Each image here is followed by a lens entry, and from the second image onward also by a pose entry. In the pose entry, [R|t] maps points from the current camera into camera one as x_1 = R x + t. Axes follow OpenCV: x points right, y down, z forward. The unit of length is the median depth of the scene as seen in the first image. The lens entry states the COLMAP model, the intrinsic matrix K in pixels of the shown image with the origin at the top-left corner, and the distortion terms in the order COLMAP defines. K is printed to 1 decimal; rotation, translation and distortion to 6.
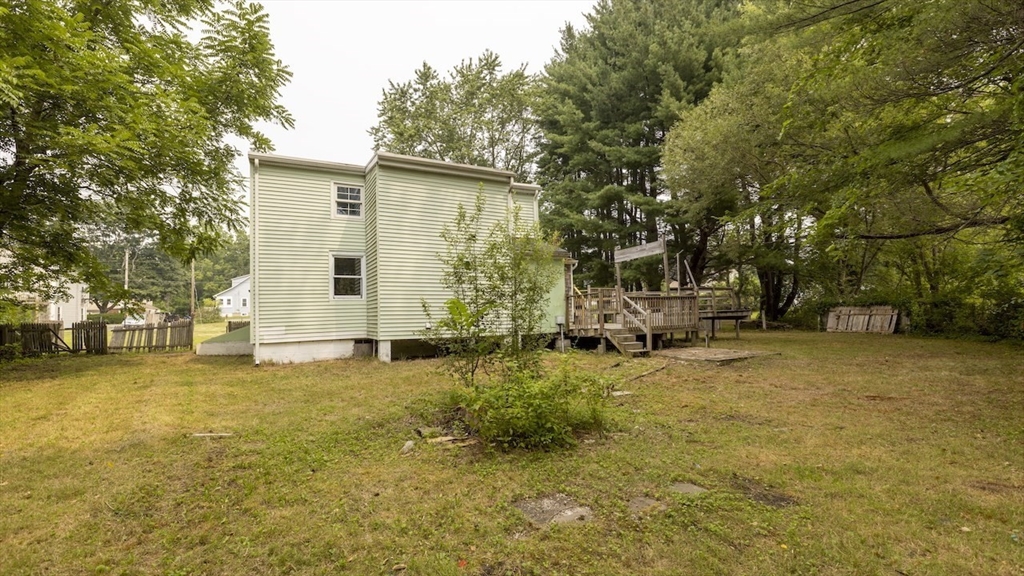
lens RADIAL K [[459.9, 0, 513.5], [0, 459.9, 291.1], [0, 0, 1]] dist [0.000508, 0.000213]
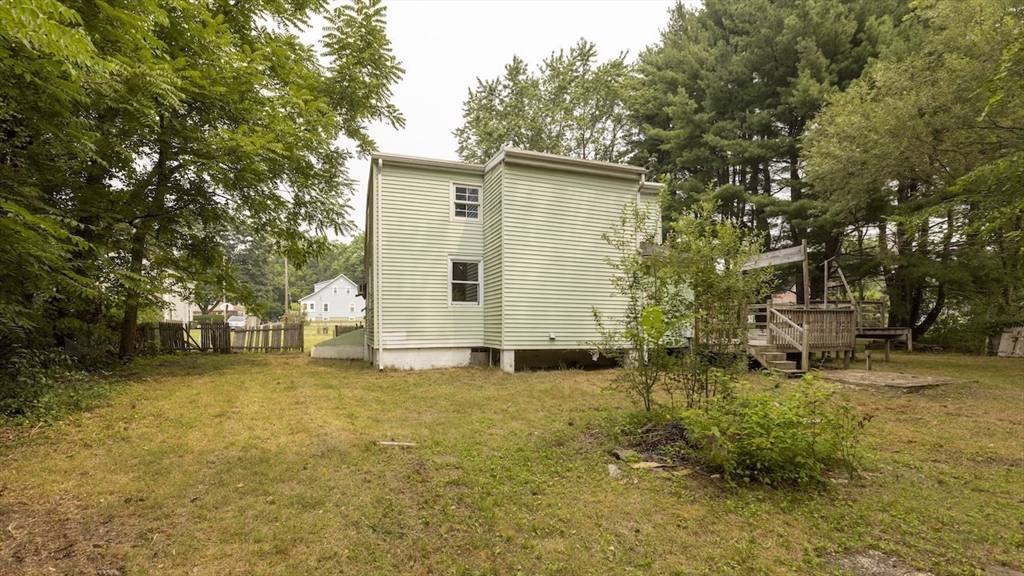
lens RADIAL K [[475.9, 0, 511.7], [0, 475.9, 322.8], [0, 0, 1]] dist [0.001241, 0.000250]
pose [[0.989255, 0.025372, -0.143982, -0.097799], [-0.018722, 0.998703, 0.047353, 0.003602], [0.144996, -0.044149, 0.988447, 0.024155]]
